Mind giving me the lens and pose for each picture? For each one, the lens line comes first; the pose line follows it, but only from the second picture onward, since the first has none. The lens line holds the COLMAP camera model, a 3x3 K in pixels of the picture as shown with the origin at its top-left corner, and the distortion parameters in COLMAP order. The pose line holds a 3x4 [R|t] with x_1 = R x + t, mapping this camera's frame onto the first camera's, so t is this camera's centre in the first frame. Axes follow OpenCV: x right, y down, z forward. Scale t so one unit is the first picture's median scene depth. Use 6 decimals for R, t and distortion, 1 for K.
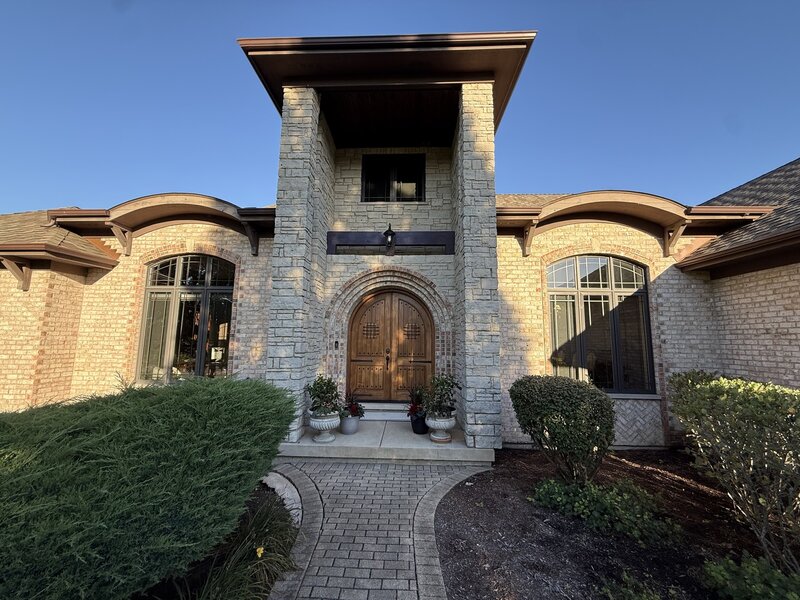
lens RADIAL K [[318.0, 0, 398.1], [0, 318.0, 300.6], [0, 0, 1]] dist [-0.000224, 0.000121]
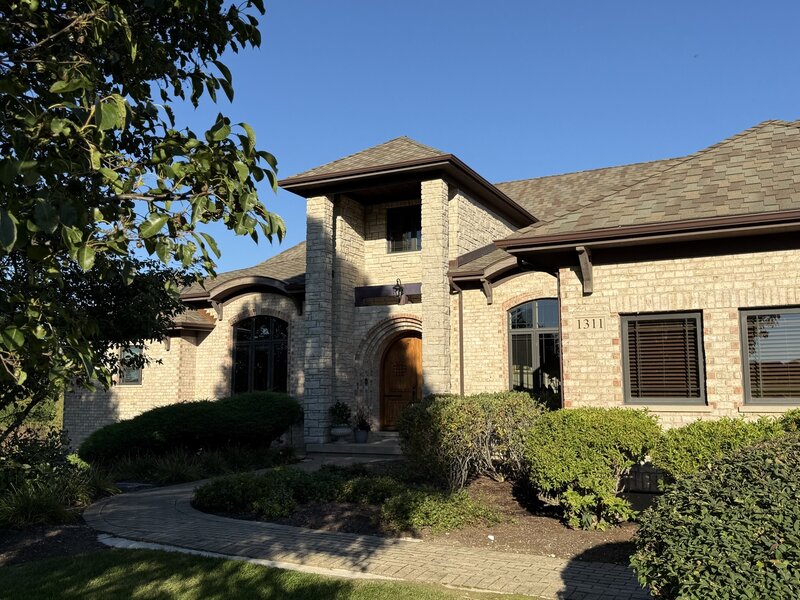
lens RADIAL K [[740.1, 0, 400.0], [0, 740.1, 300.0], [0, 0, 1]] dist [0.157984, -0.007771]
pose [[0.910156, -0.067097, -0.408795, 1.193381], [0.065758, 0.997685, -0.017347, -0.122290], [0.409012, -0.011093, 0.912461, -1.646015]]
